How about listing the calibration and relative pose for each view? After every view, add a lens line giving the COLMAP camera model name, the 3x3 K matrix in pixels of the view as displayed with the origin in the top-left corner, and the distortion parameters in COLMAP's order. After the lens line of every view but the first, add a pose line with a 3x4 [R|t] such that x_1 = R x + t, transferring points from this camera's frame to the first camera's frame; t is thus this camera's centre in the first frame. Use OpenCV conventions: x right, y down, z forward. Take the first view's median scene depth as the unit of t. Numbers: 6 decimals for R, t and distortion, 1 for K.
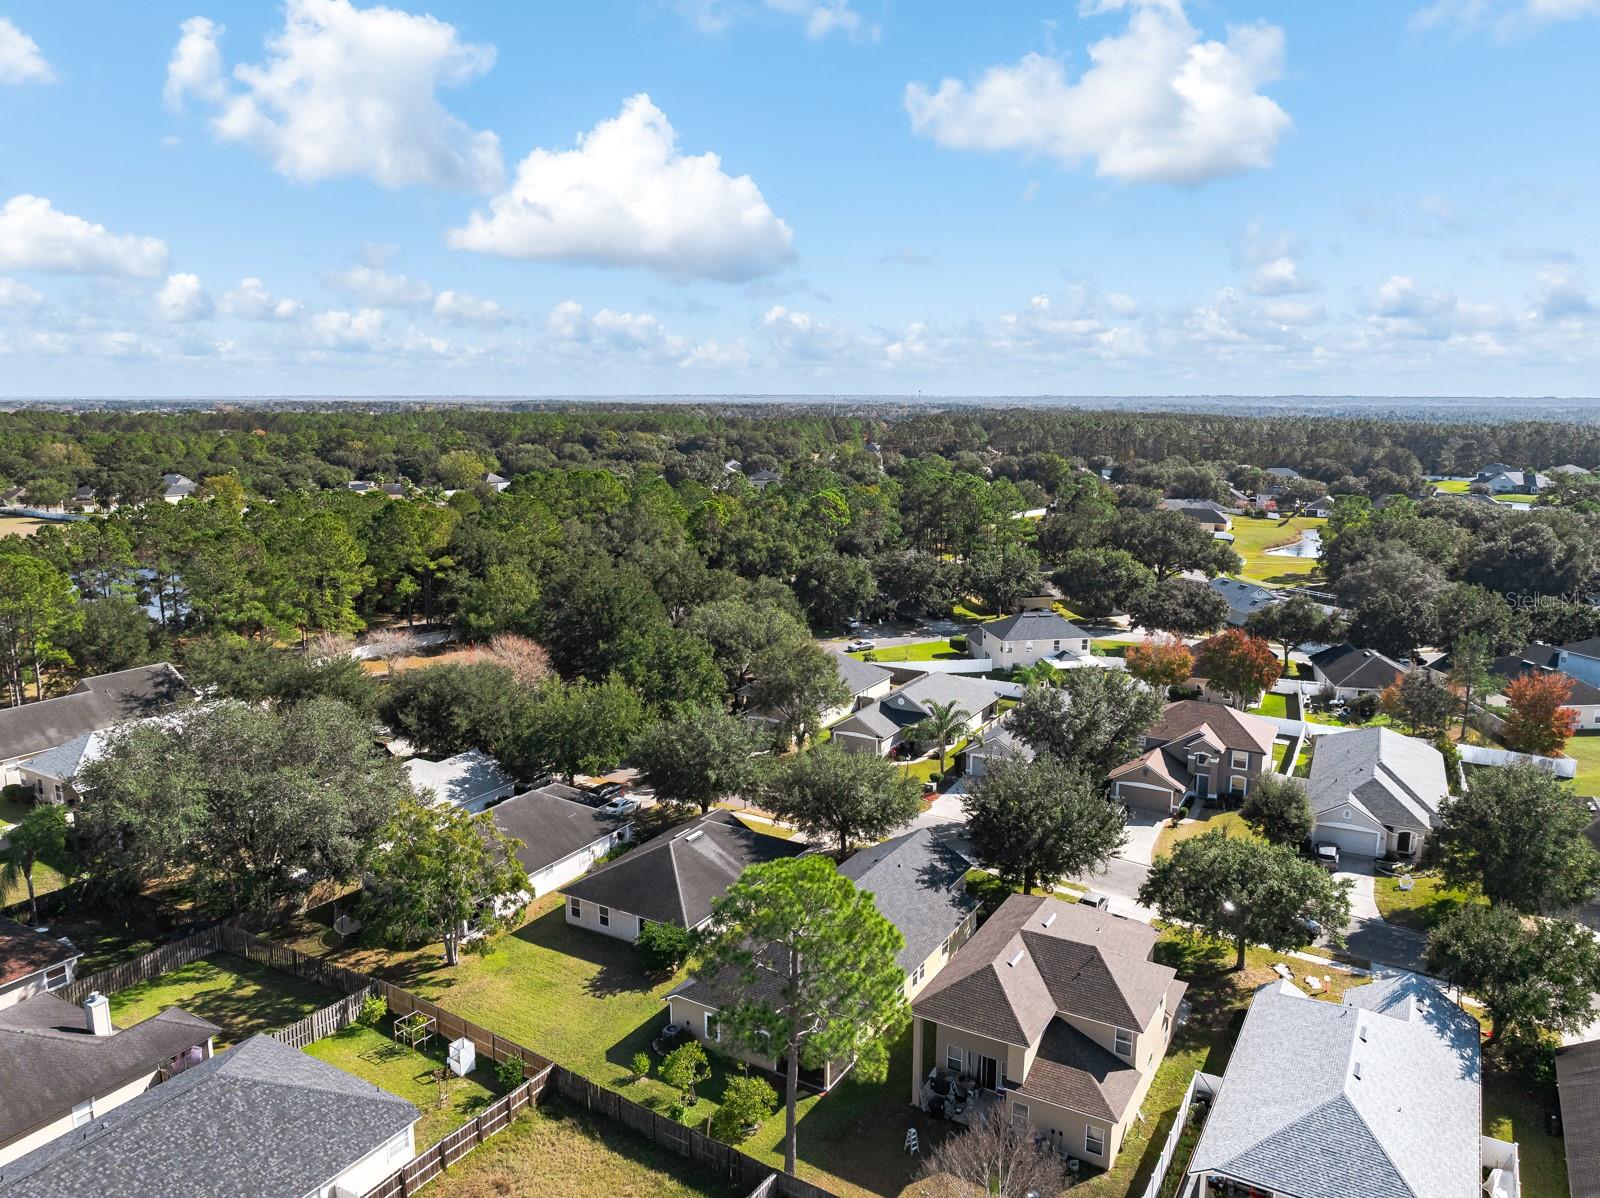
lens RADIAL K [[1124.7, 0, 814.3], [0, 1124.7, 605.7], [0, 0, 1]] dist [-0.028379, 0.012833]
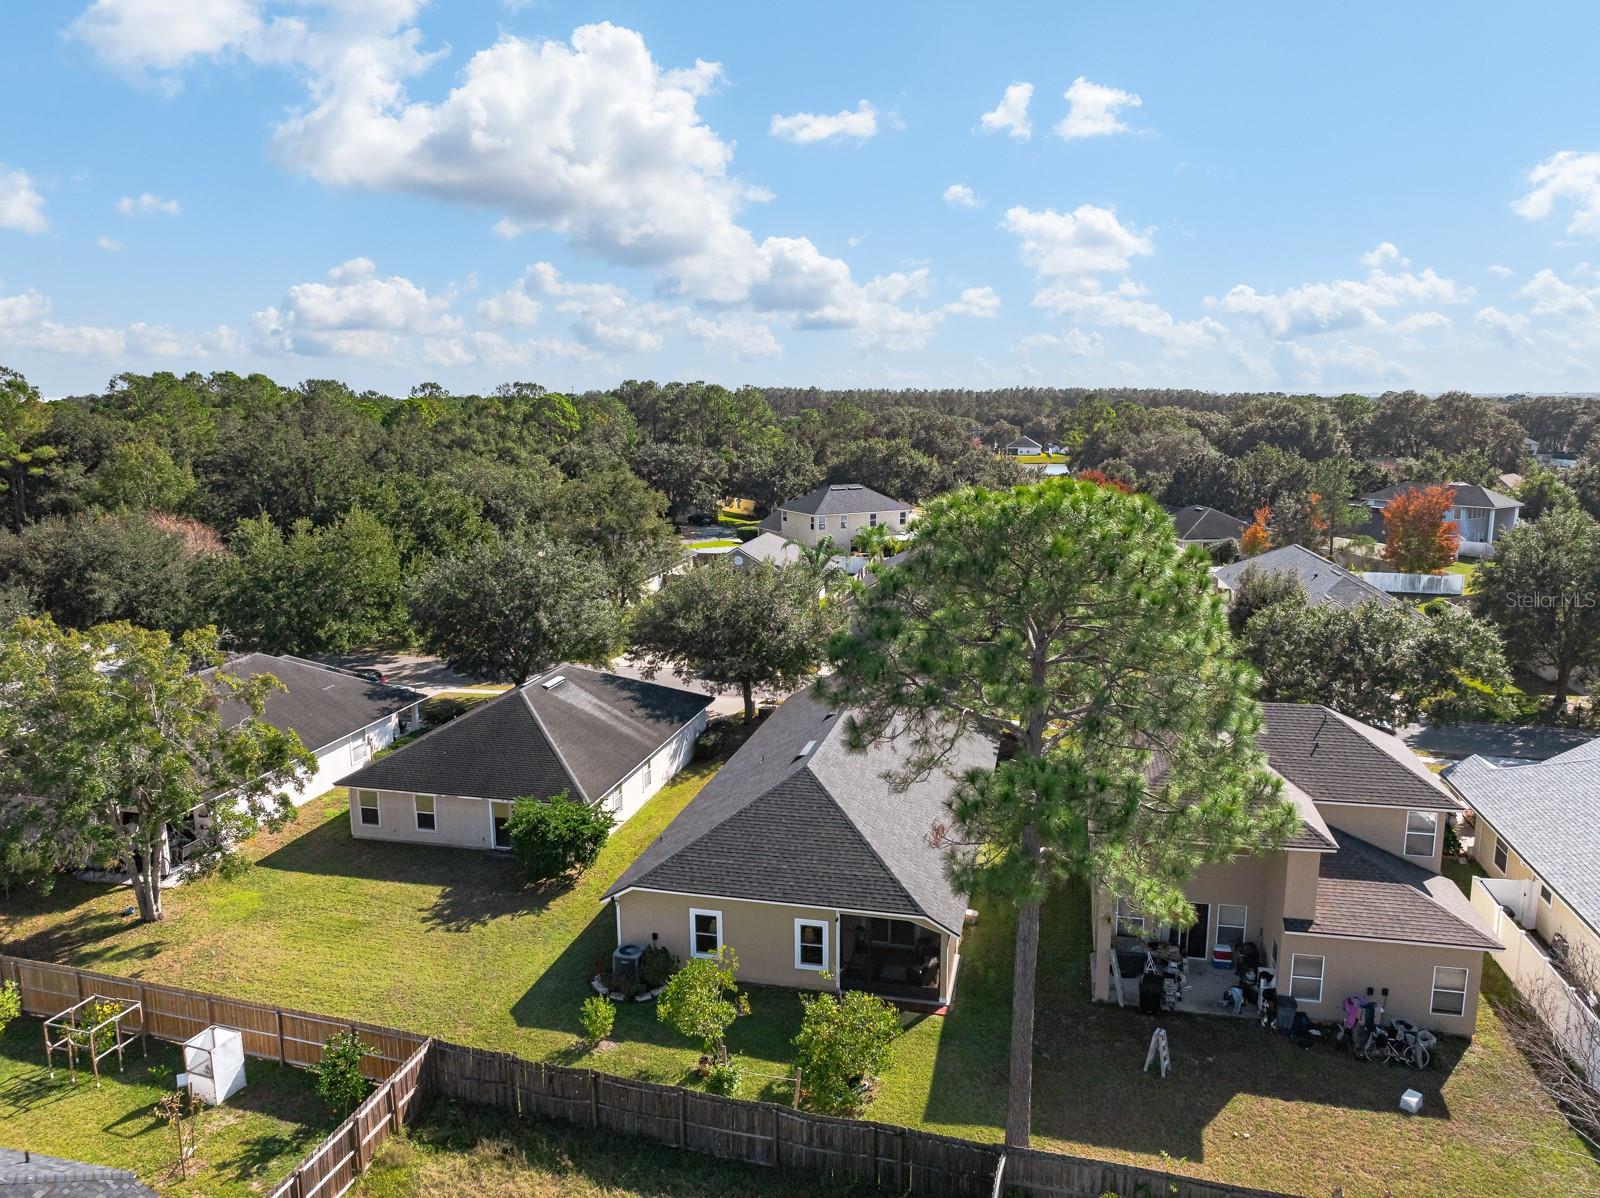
lens RADIAL K [[1124.7, 0, 808.7], [0, 1124.7, 600.7], [0, 0, 1]] dist [-0.028379, 0.012833]
pose [[0.954499, -0.059844, 0.292149, -0.153649], [0.062500, 0.998045, 0.000244, 0.170020], [-0.291593, 0.018027, 0.956373, 0.359305]]
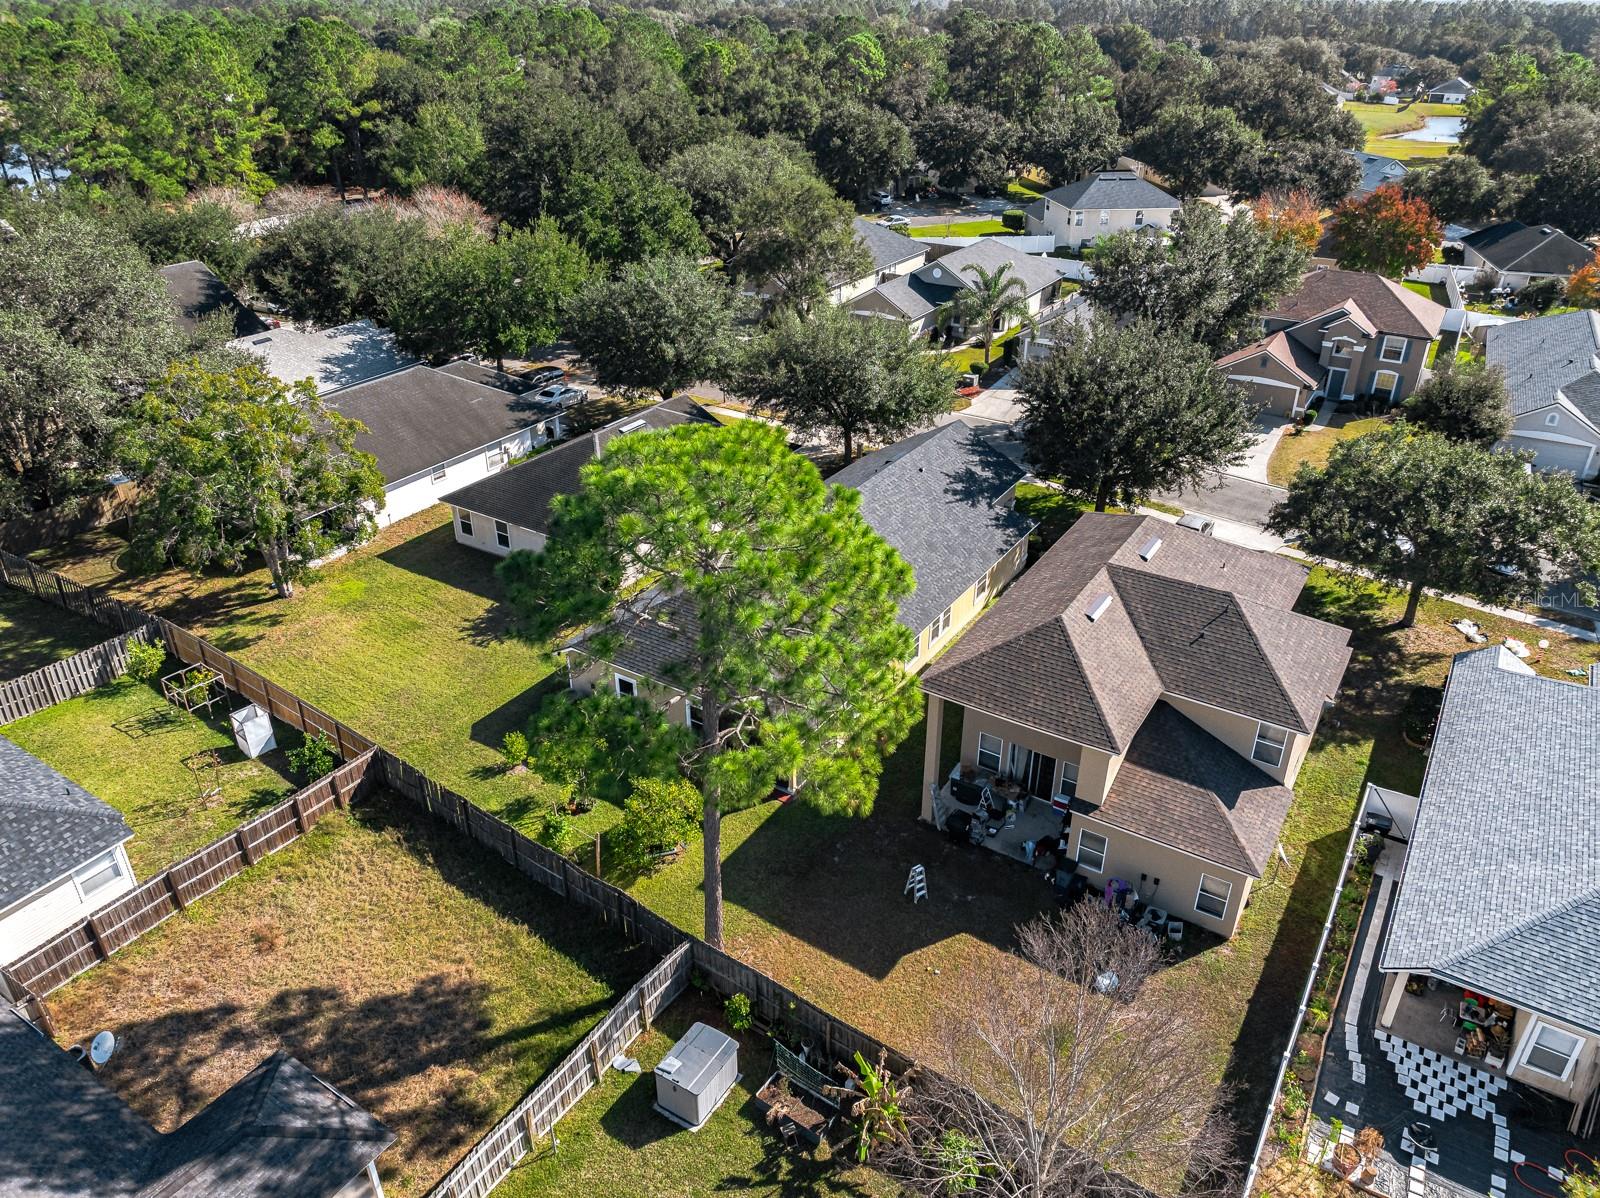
lens RADIAL K [[1124.7, 0, 813.5], [0, 1124.7, 583.9], [0, 0, 1]] dist [-0.028379, 0.012833]
pose [[0.999322, 0.019586, -0.031182, 0.031253], [-0.009396, 0.954407, 0.298361, 0.088753], [0.035604, -0.297866, 0.953944, 0.305034]]
